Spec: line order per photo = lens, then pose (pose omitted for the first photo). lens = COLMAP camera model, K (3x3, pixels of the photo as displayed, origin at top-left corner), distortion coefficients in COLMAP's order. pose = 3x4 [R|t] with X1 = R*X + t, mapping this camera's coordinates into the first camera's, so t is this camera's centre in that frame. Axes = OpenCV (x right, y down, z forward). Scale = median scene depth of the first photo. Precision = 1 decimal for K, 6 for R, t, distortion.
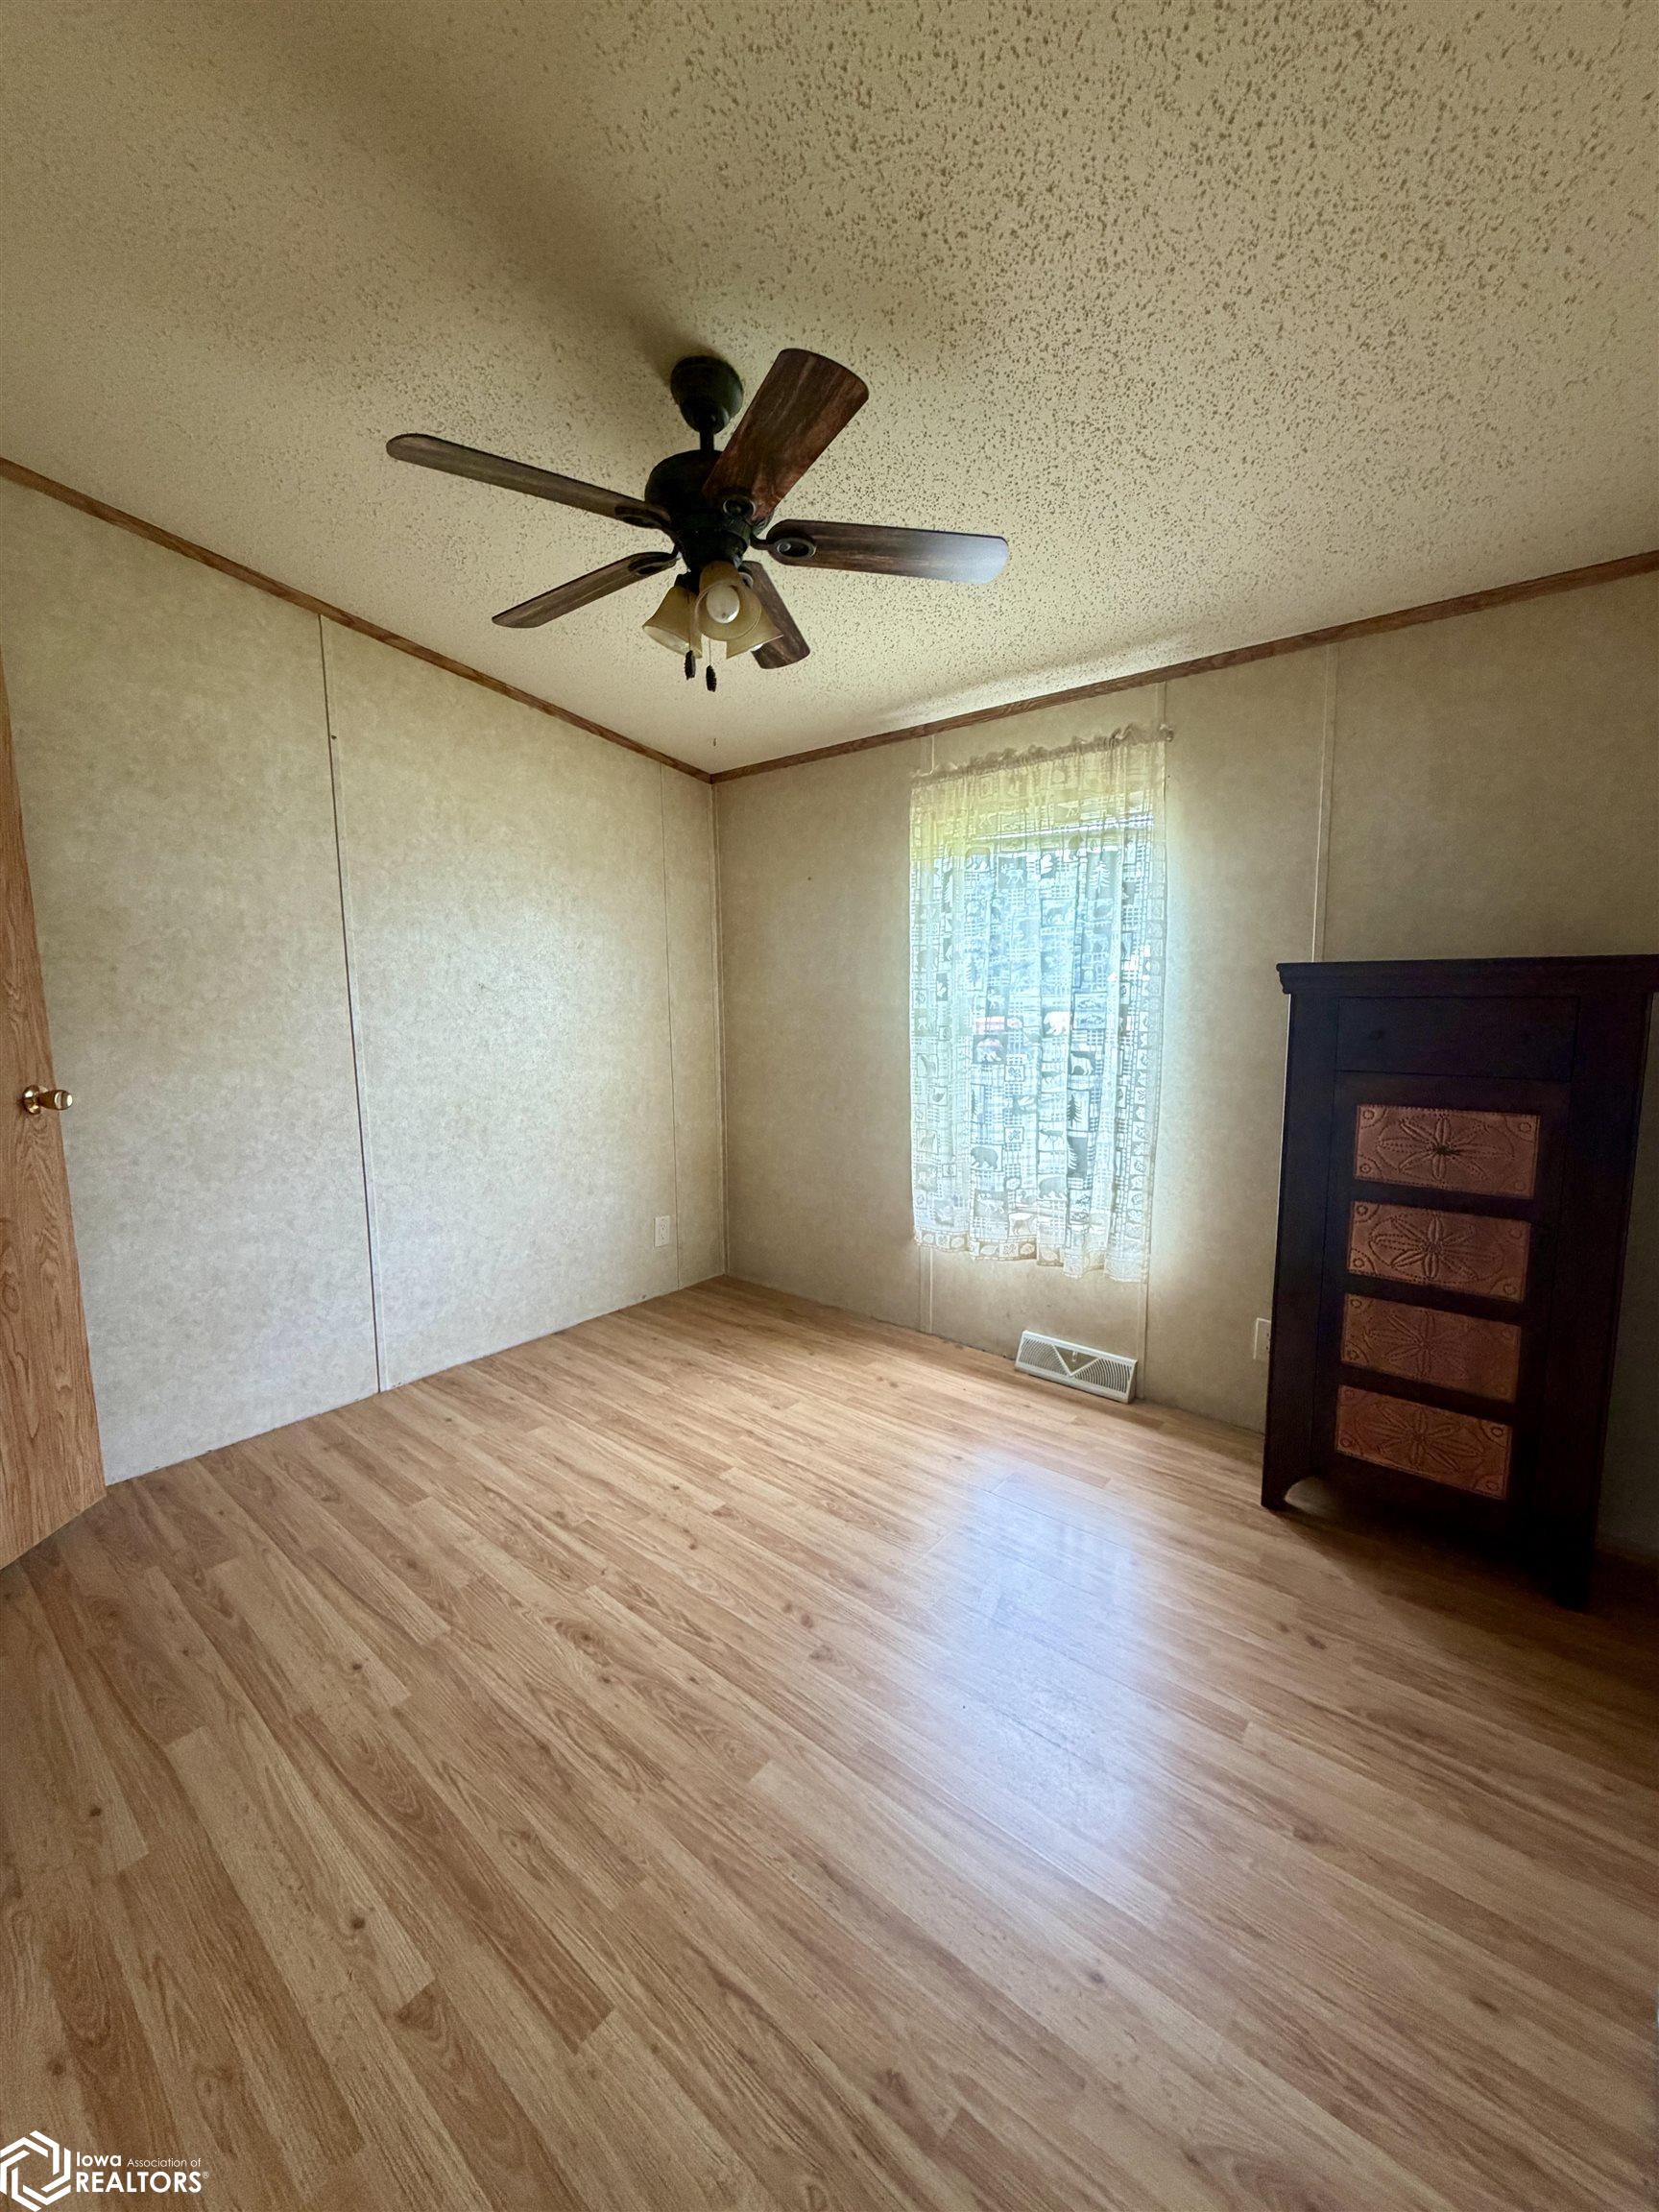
lens RADIAL K [[863.3, 0, 882.6], [0, 863.3, 1098.4], [0, 0, 1]] dist [0.000410, -0.000079]
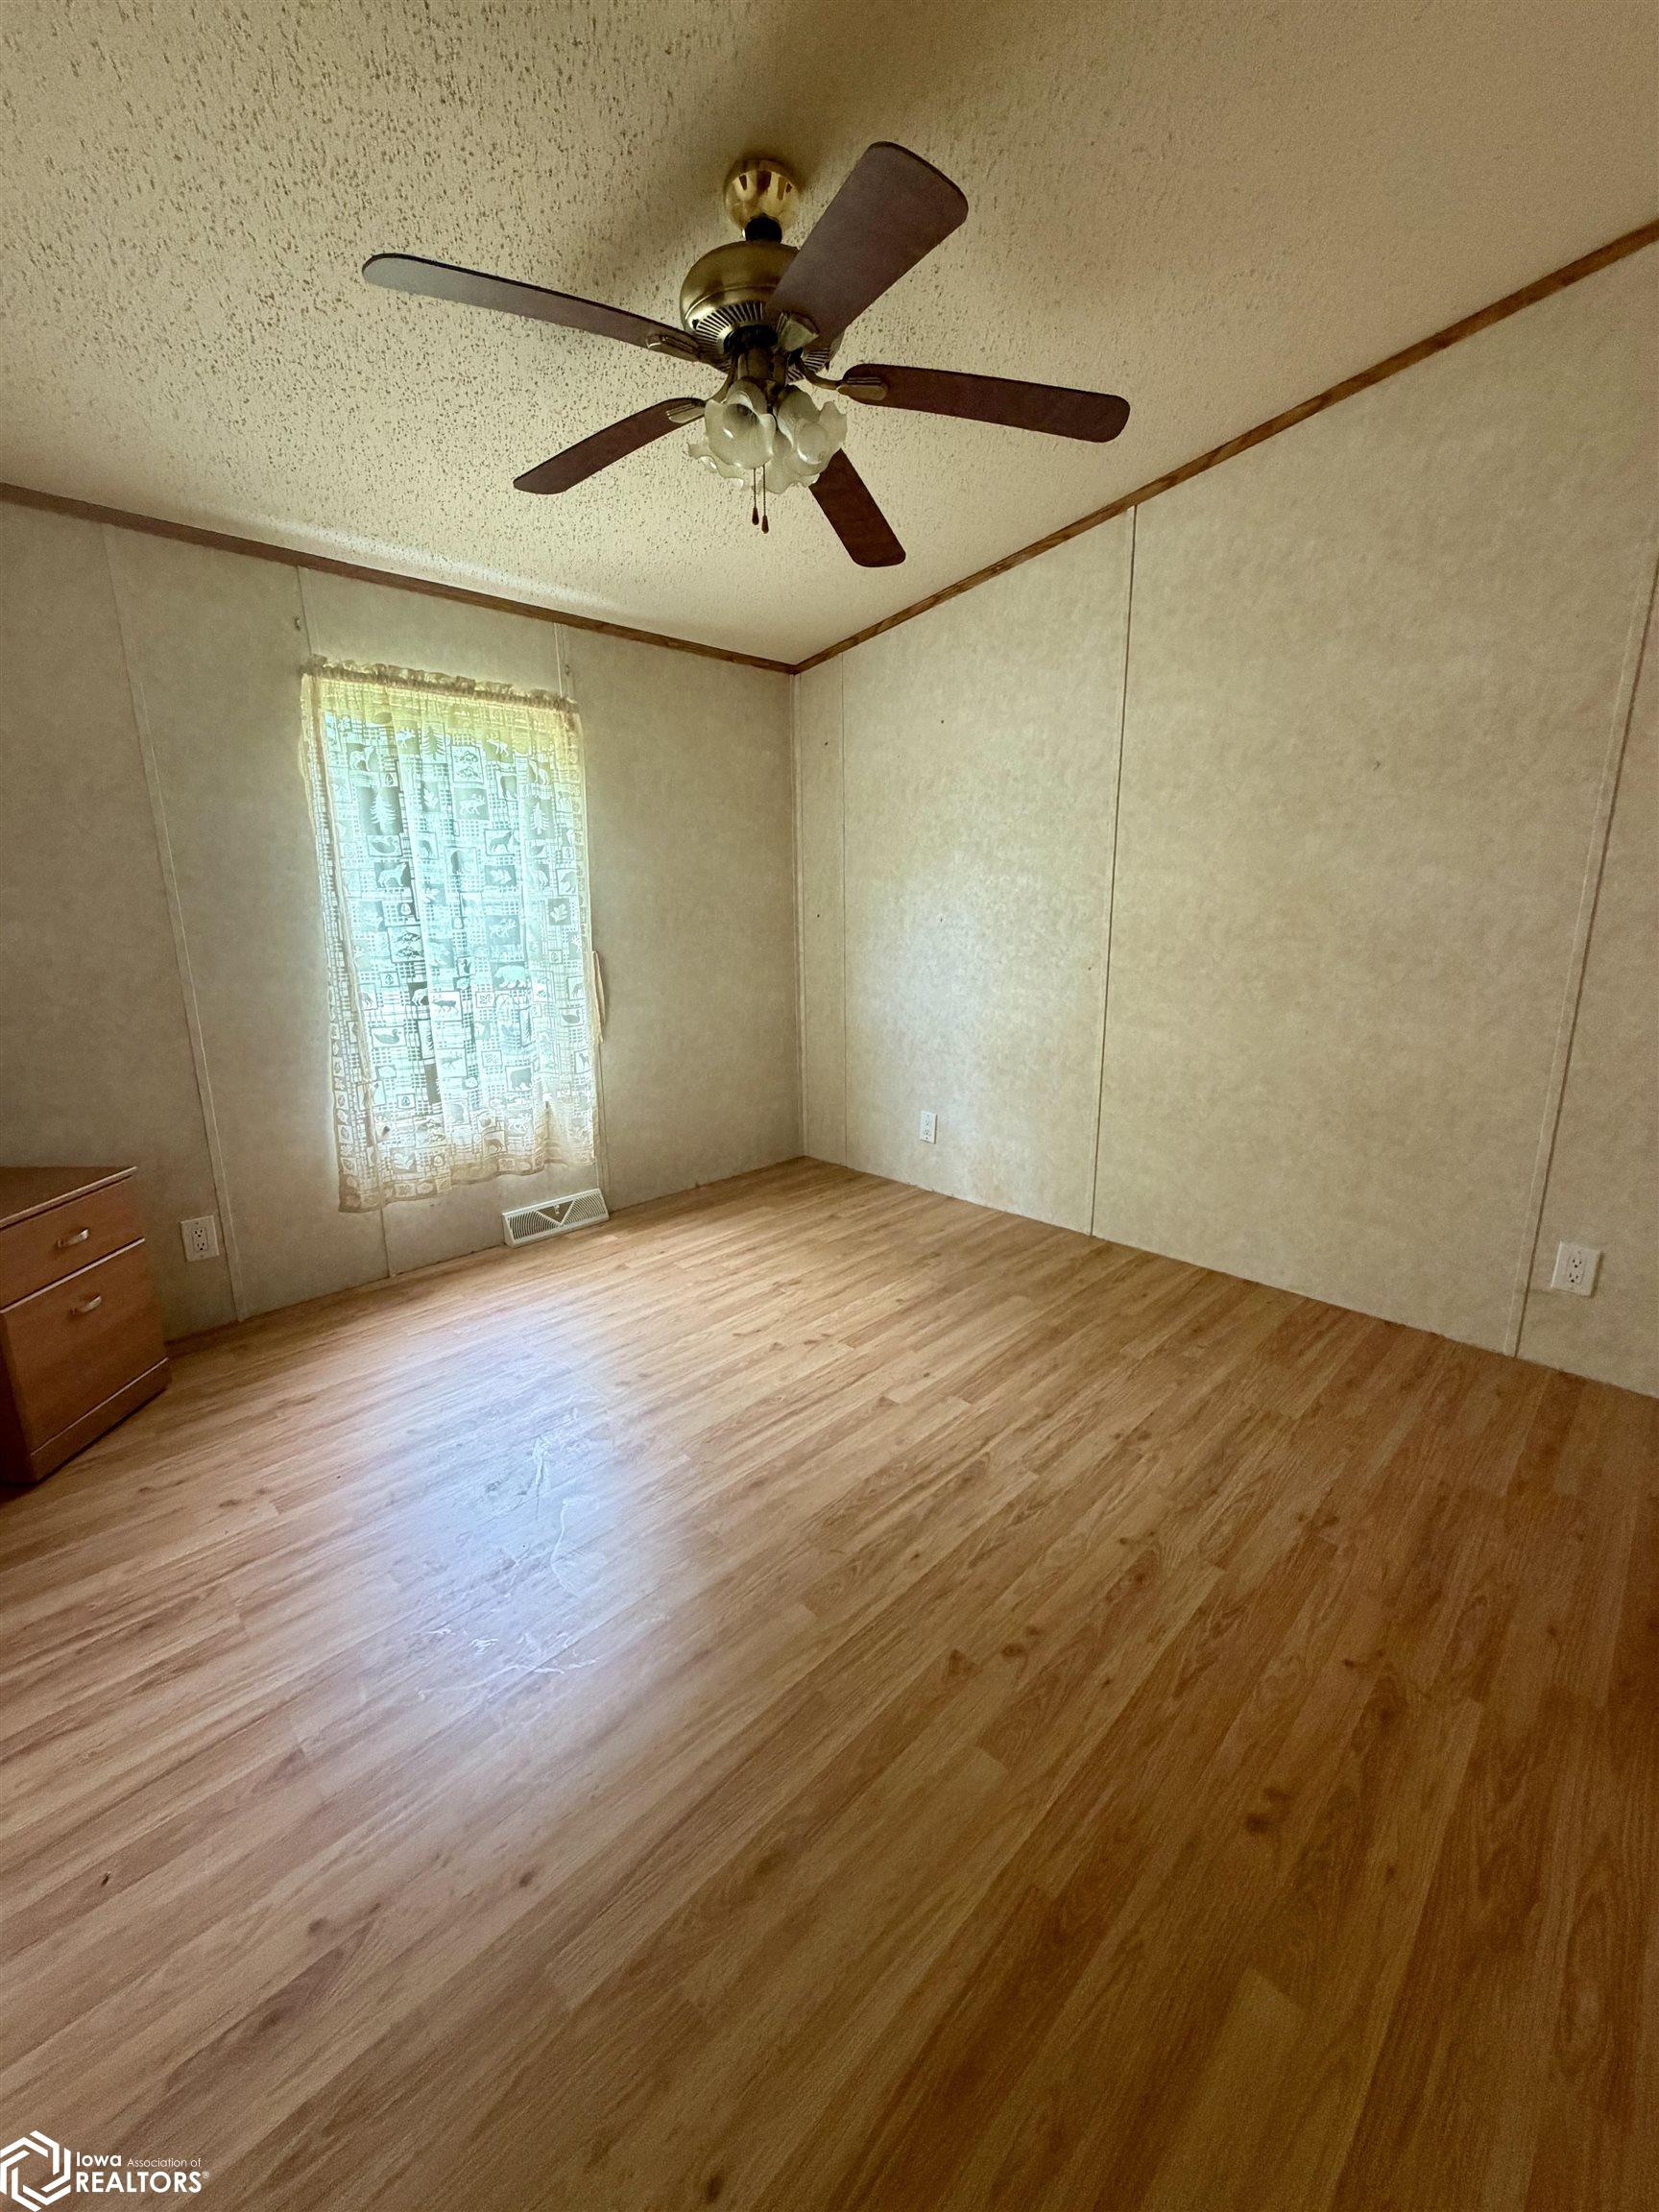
lens RADIAL K [[881.4, 0, 826.7], [0, 881.4, 1099.2], [0, 0, 1]] dist [-0.000282, 0.000099]
pose [[-0.127226, 0.224221, -0.966198, 0.675797], [-0.114200, 0.964324, 0.238823, -0.095707], [0.985278, 0.140725, -0.097081, 0.880534]]
